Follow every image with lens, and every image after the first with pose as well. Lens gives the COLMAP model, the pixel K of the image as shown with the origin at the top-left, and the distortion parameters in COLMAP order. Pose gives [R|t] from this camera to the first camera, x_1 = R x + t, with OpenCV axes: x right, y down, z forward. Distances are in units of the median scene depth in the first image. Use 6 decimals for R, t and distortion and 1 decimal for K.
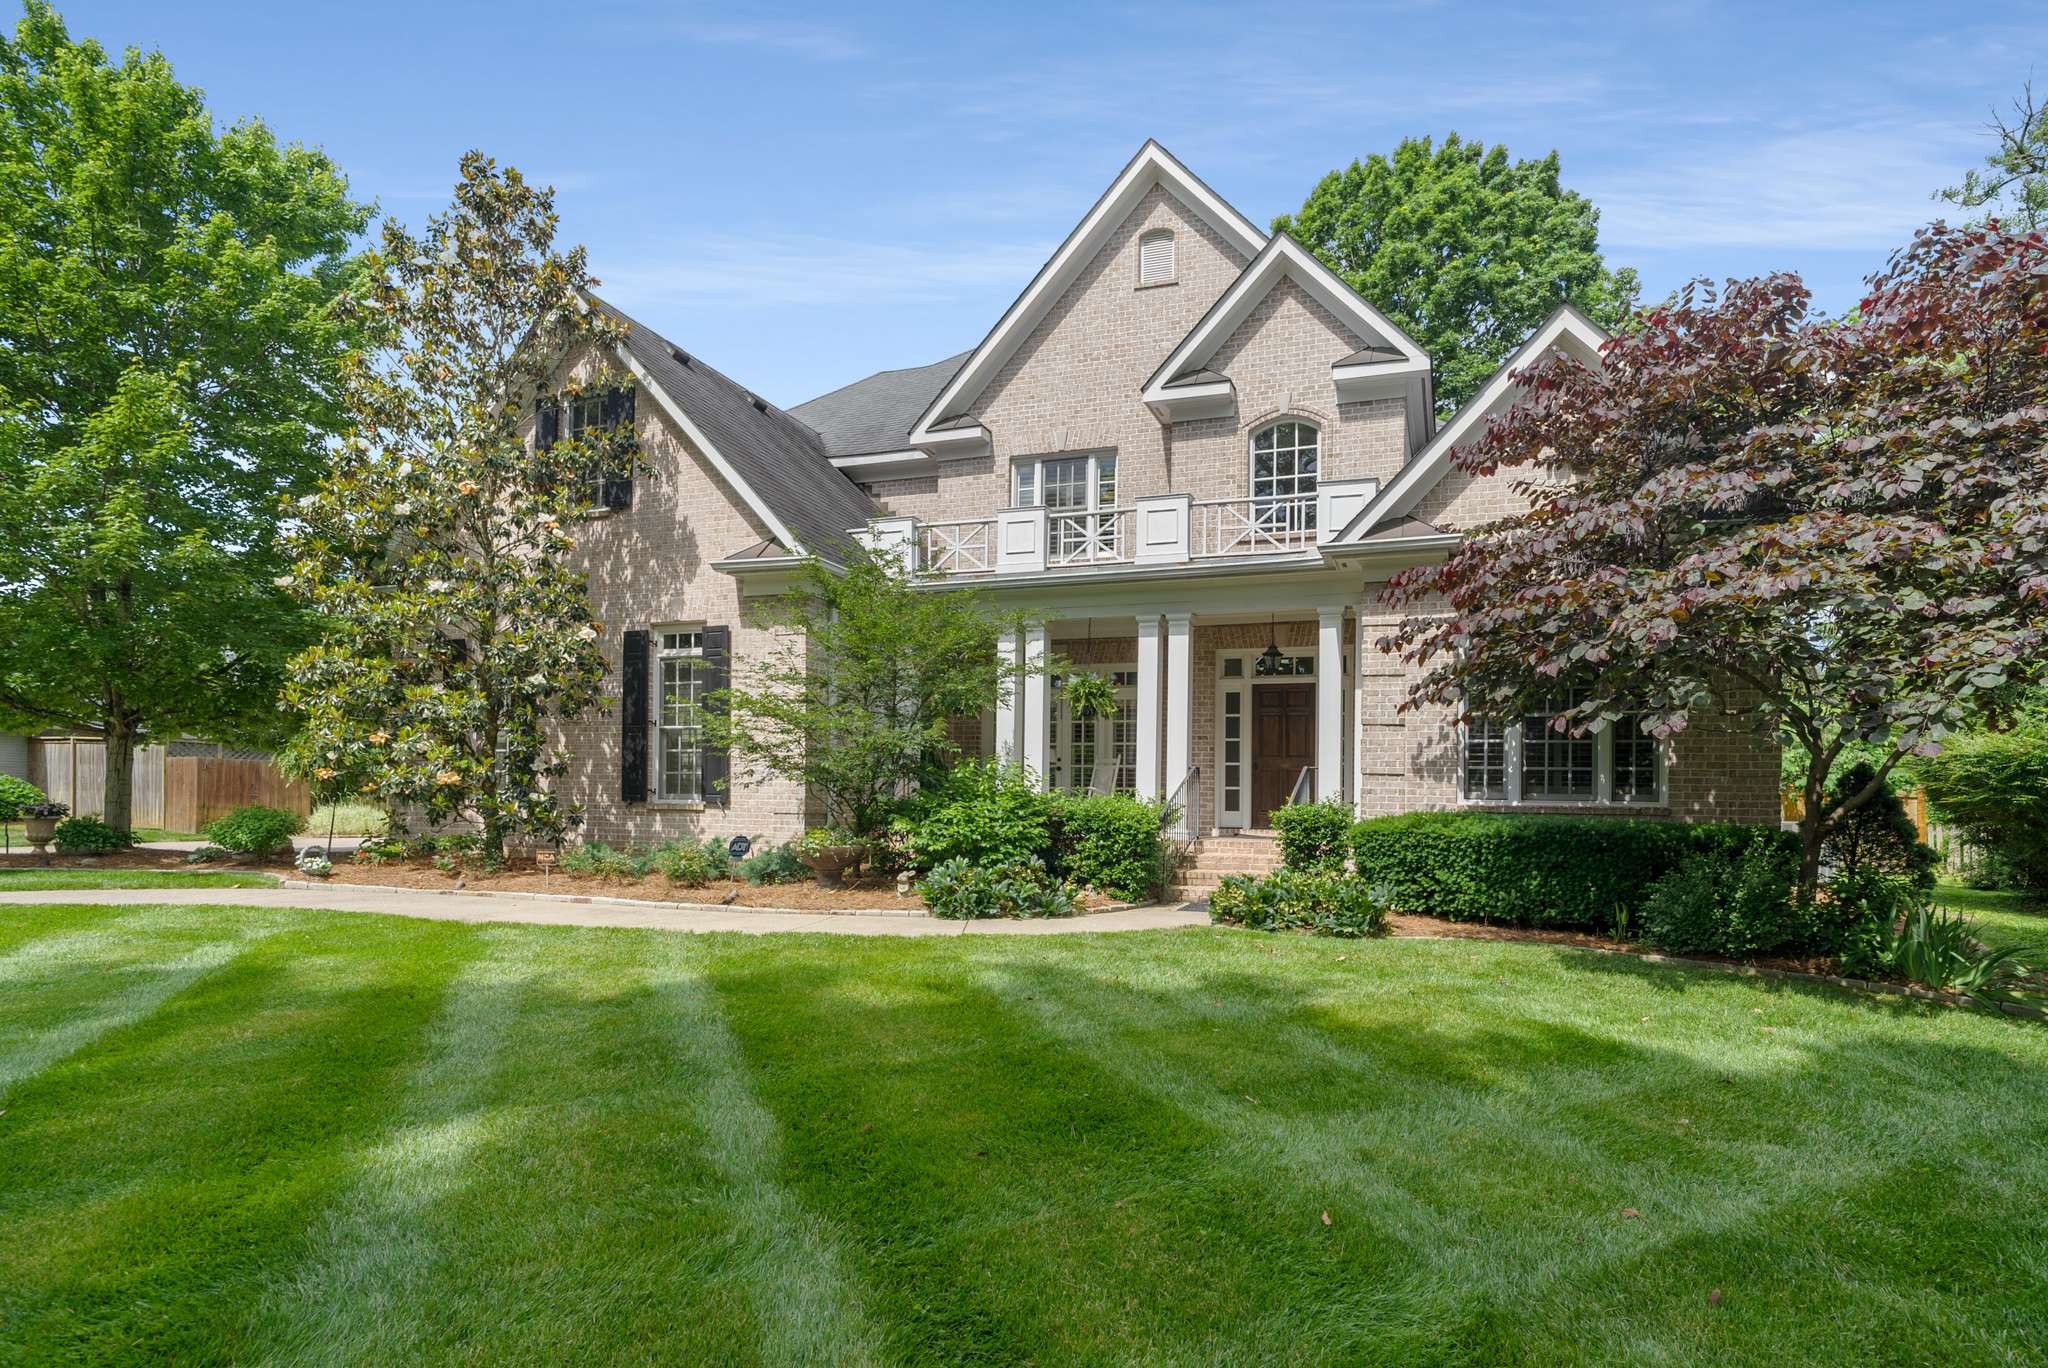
lens RADIAL K [[986.3, 0, 1030.2], [0, 986.3, 690.2], [0, 0, 1]] dist [0.000143, 0.000825]
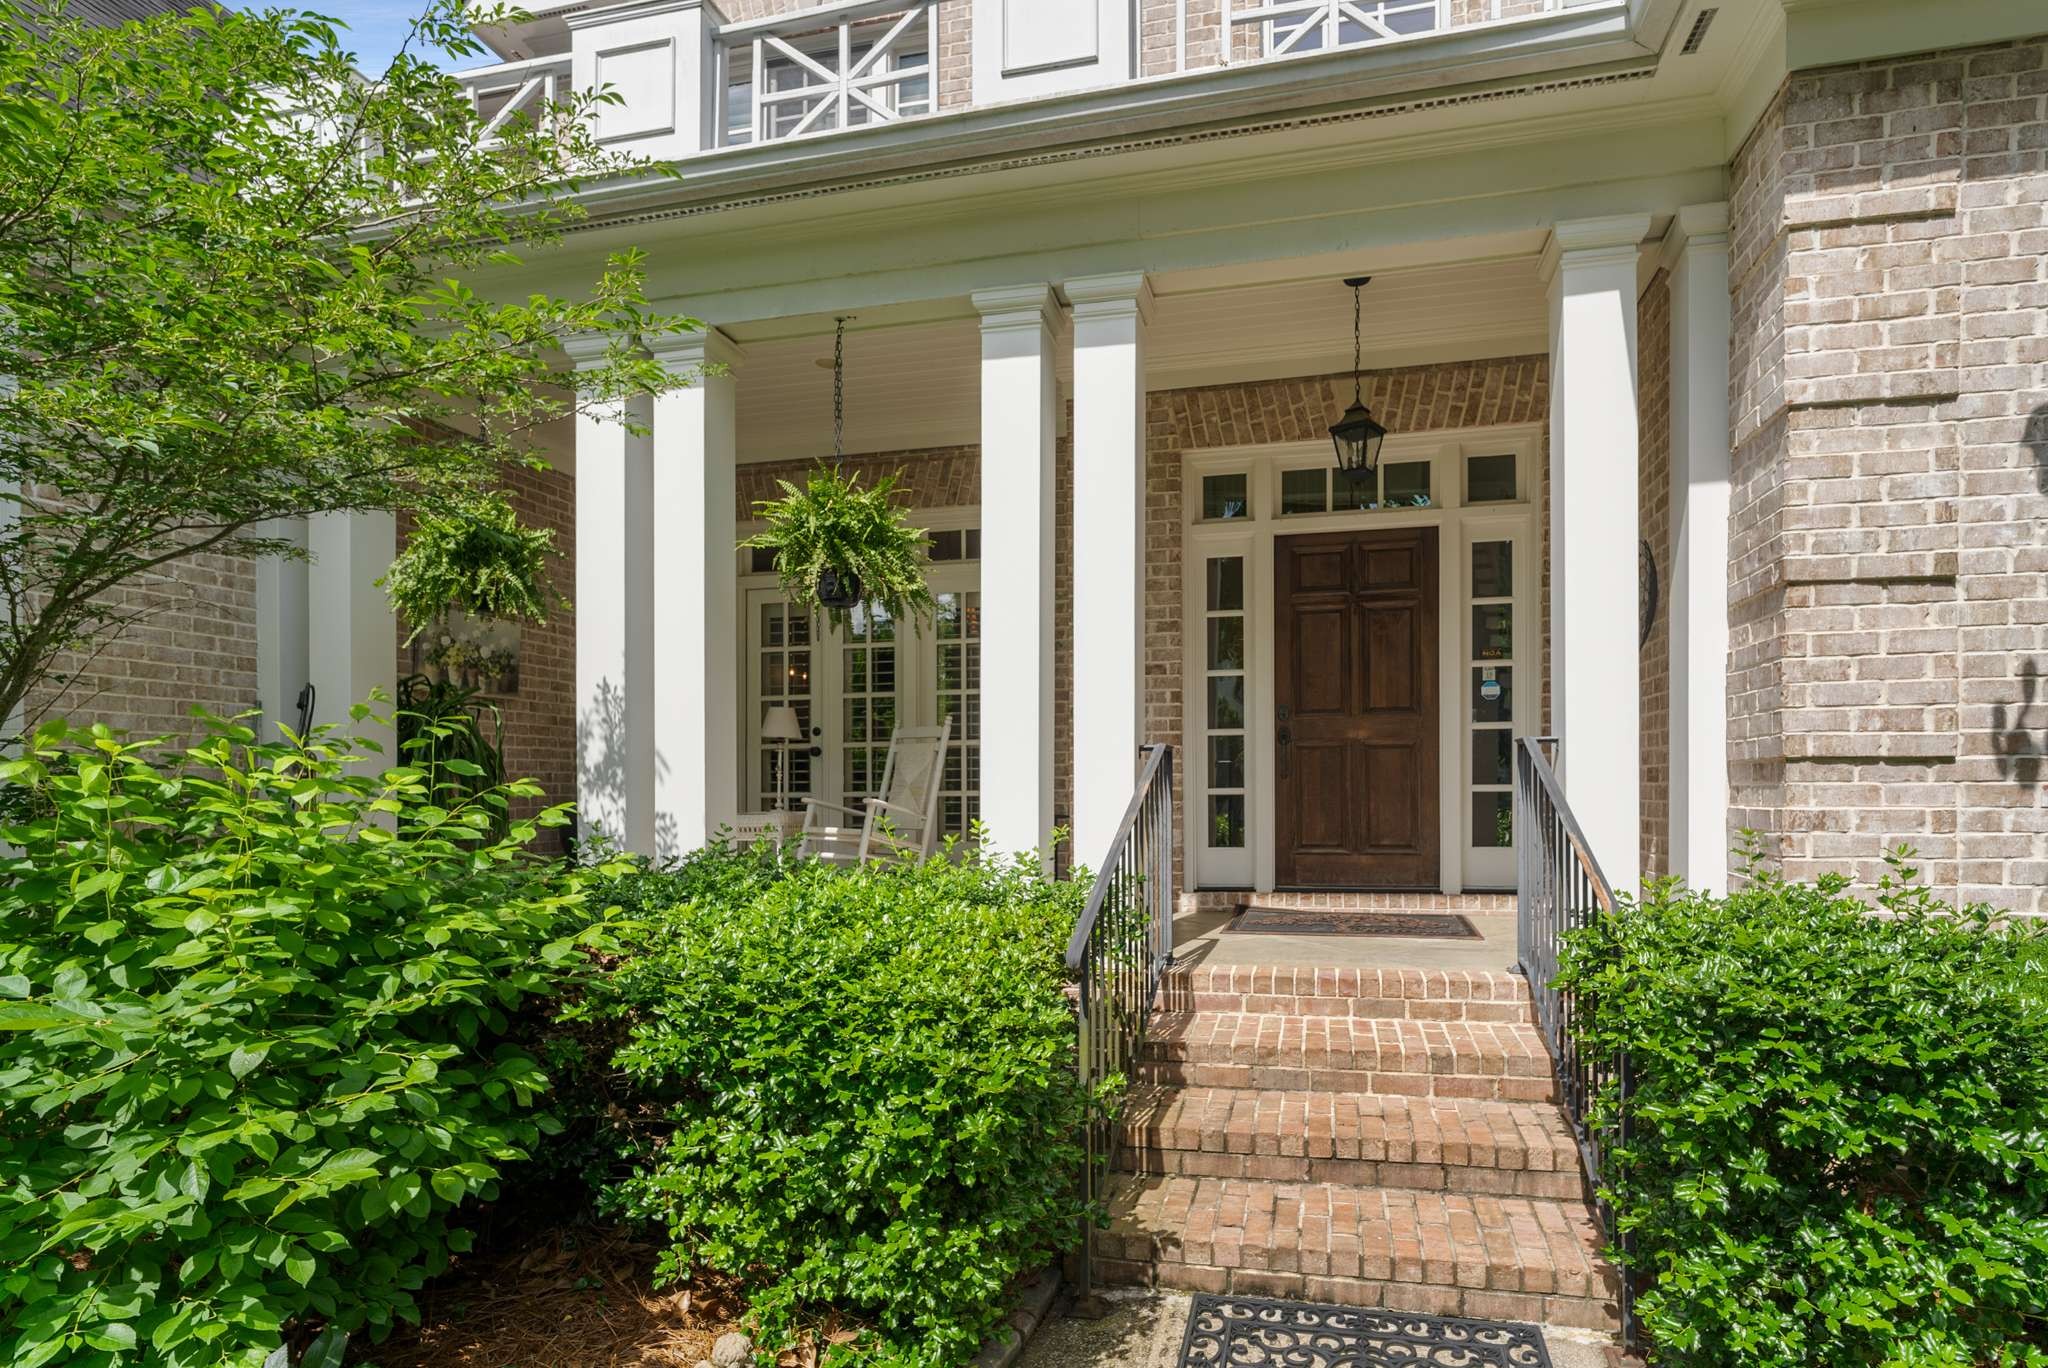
lens RADIAL K [[986.3, 0, 1030.2], [0, 986.3, 690.2], [0, 0, 1]] dist [0.000143, 0.000825]
pose [[0.992700, -0.020056, 0.118933, 0.083529], [0.016534, 0.999397, 0.030523, 0.047650], [-0.119474, -0.028333, 0.992433, 0.664681]]
